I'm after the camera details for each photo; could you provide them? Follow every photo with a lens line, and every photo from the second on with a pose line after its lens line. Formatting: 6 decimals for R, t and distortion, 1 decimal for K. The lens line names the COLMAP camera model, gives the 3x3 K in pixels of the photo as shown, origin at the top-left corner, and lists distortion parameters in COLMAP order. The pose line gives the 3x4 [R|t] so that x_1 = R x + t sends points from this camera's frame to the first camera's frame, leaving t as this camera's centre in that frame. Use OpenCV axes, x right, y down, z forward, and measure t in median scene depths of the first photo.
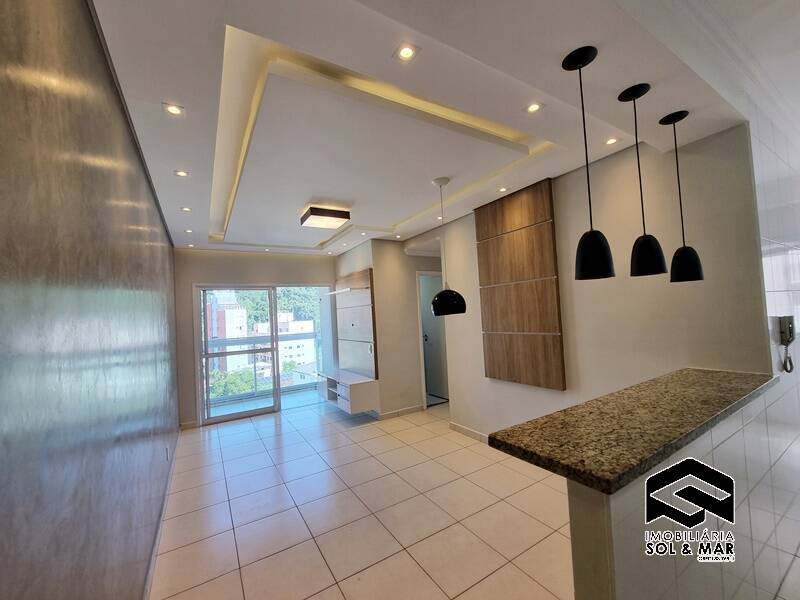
lens RADIAL K [[325.0, 0, 401.5], [0, 325.0, 304.0], [0, 0, 1]] dist [0.002602, -0.000574]
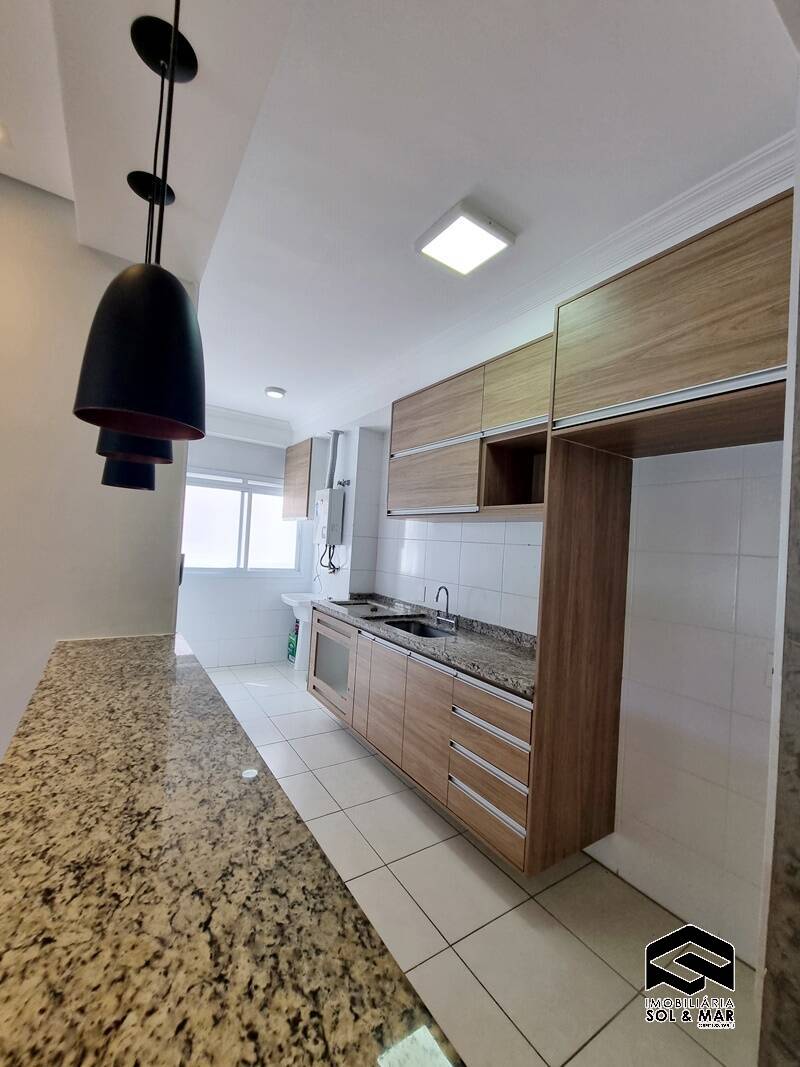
lens RADIAL K [[433.5, 0, 396.1], [0, 433.5, 535.5], [0, 0, 1]] dist [0.002602, -0.000574]
pose [[-0.028609, 0.069222, 0.997191, 0.073618], [-0.093737, 0.993018, -0.071621, 0.011057], [-0.995186, -0.095522, -0.021920, 0.298212]]
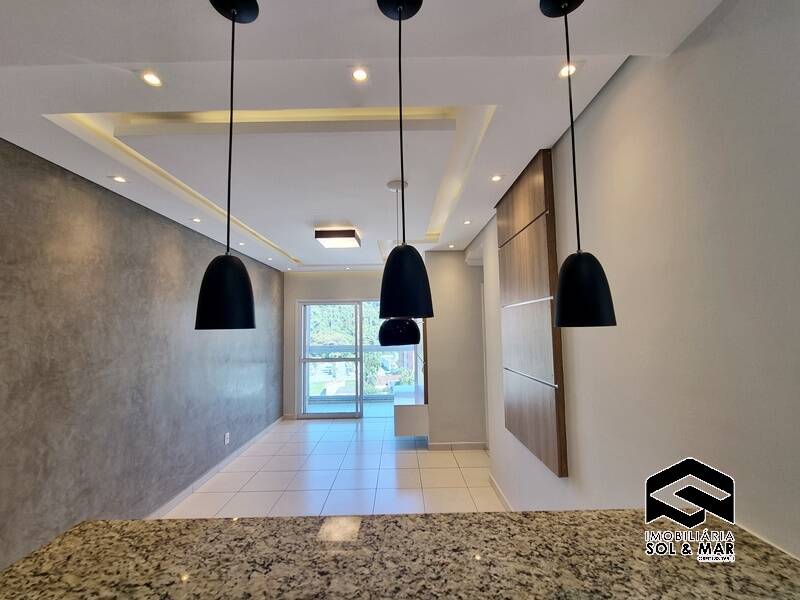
lens RADIAL K [[325.0, 0, 401.5], [0, 325.0, 304.0], [0, 0, 1]] dist [0.002602, -0.000574]
pose [[0.852552, 0.002719, -0.522635, 0.477873], [-0.012378, 0.999811, -0.014991, -0.049008], [0.522495, 0.019250, 0.852425, 0.246274]]
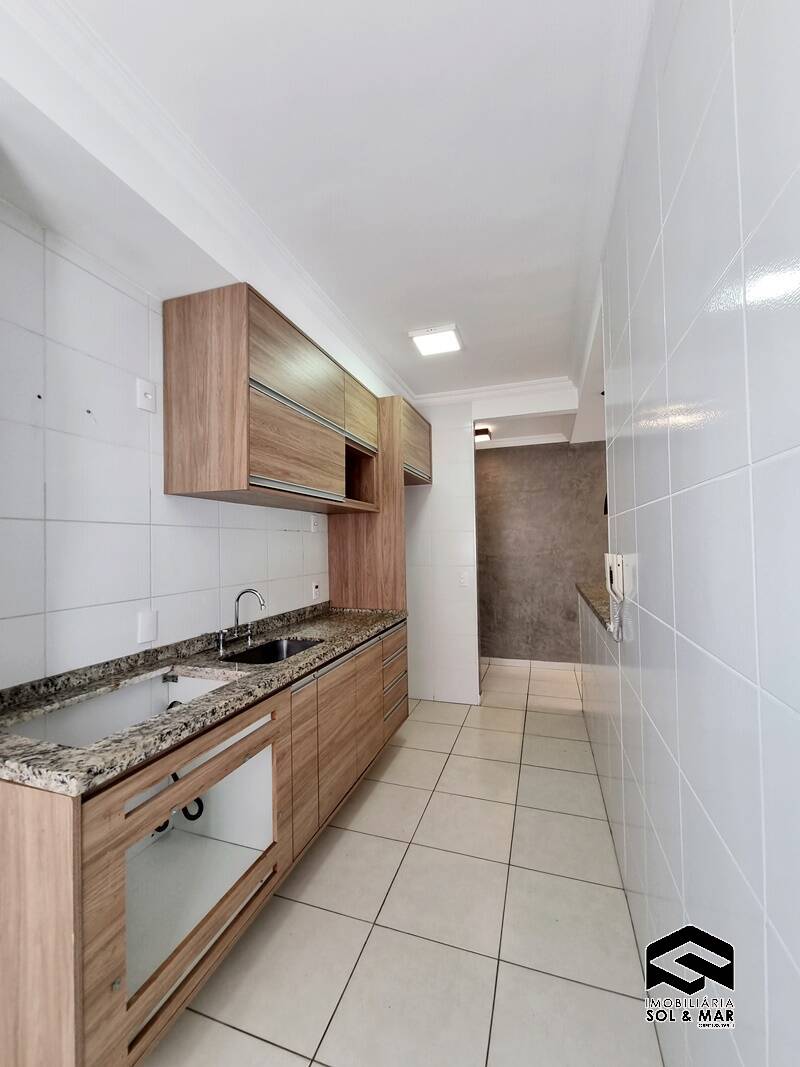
lens RADIAL K [[433.5, 0, 396.1], [0, 433.5, 535.5], [0, 0, 1]] dist [0.002602, -0.000574]
pose [[-0.769628, 0.056696, -0.635970, 1.211368], [0.081784, 0.996599, -0.010125, -0.013992], [0.633233, -0.059805, -0.771647, 0.820866]]
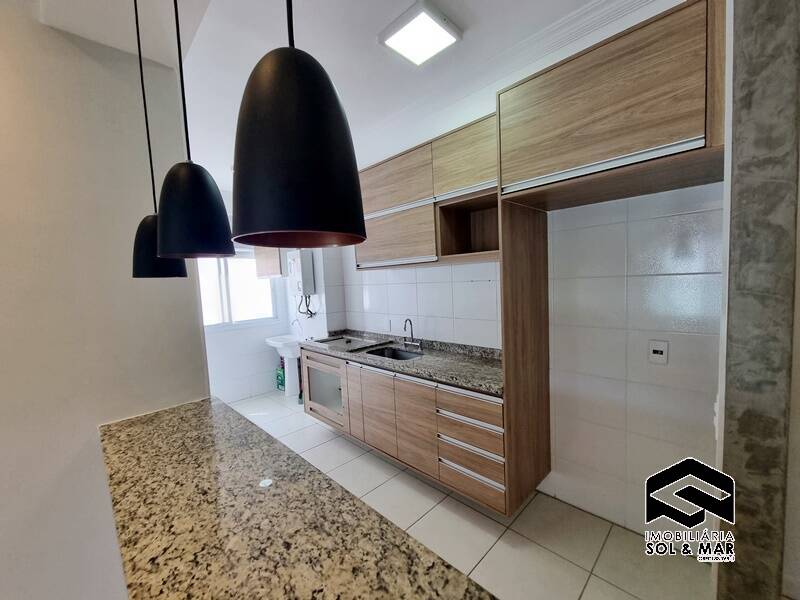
lens RADIAL K [[325.0, 0, 401.5], [0, 325.0, 304.0], [0, 0, 1]] dist [0.002602, -0.000574]
pose [[-0.224227, -0.008707, 0.974498, 0.120036], [0.026129, 0.999547, 0.014943, -0.011230], [-0.974187, 0.028813, -0.223898, 0.383398]]
